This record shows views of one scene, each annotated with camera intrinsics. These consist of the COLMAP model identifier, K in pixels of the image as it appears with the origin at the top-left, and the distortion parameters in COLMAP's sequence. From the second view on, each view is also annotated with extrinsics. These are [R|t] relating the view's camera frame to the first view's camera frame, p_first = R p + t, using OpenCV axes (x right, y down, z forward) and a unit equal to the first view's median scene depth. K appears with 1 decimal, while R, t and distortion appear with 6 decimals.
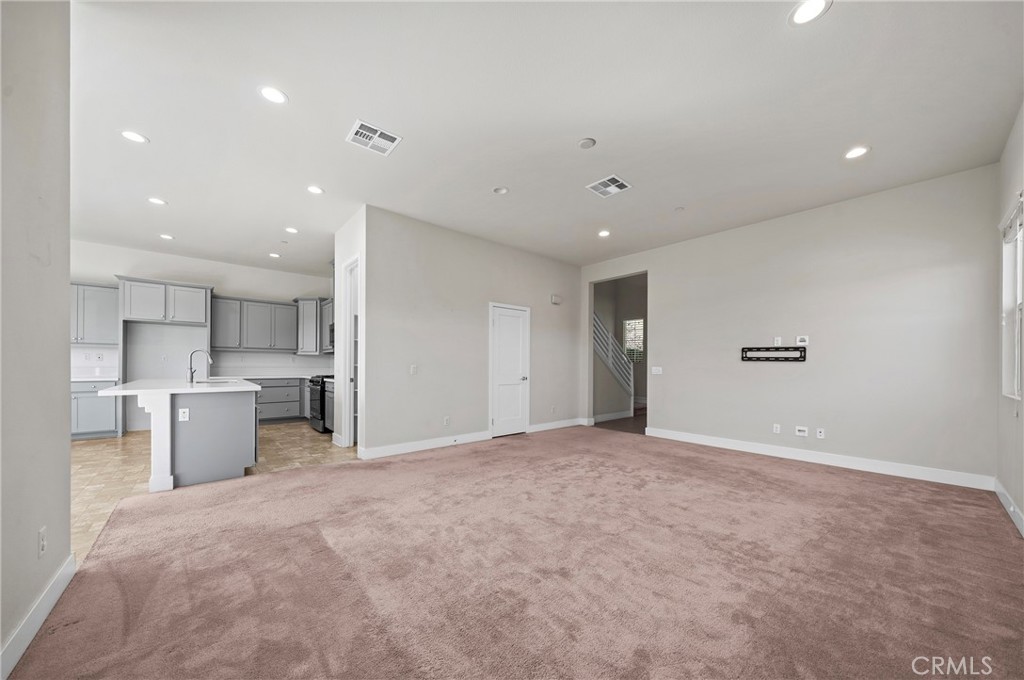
lens RADIAL K [[356.8, 0, 515.0], [0, 356.8, 360.6], [0, 0, 1]] dist [-0.002414, -0.000073]
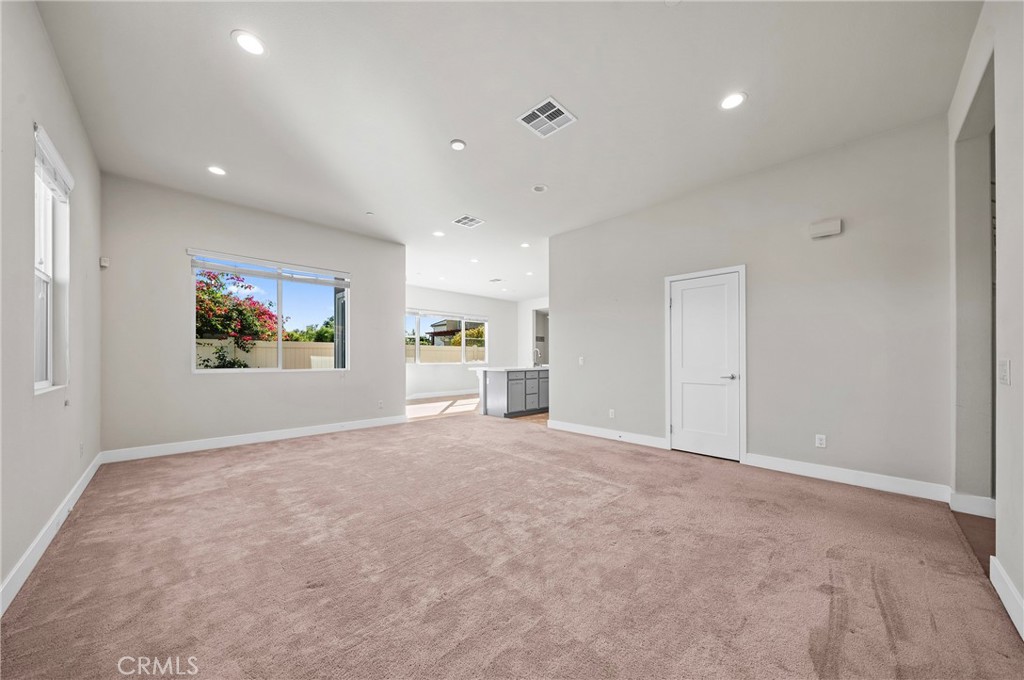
lens RADIAL K [[356.8, 0, 515.0], [0, 356.8, 360.6], [0, 0, 1]] dist [-0.002414, -0.000073]
pose [[0.048901, 0.002024, -0.998802, 0.607163], [0.011435, 0.999931, 0.002586, 0.013065], [0.998738, -0.011548, 0.048875, 0.534532]]
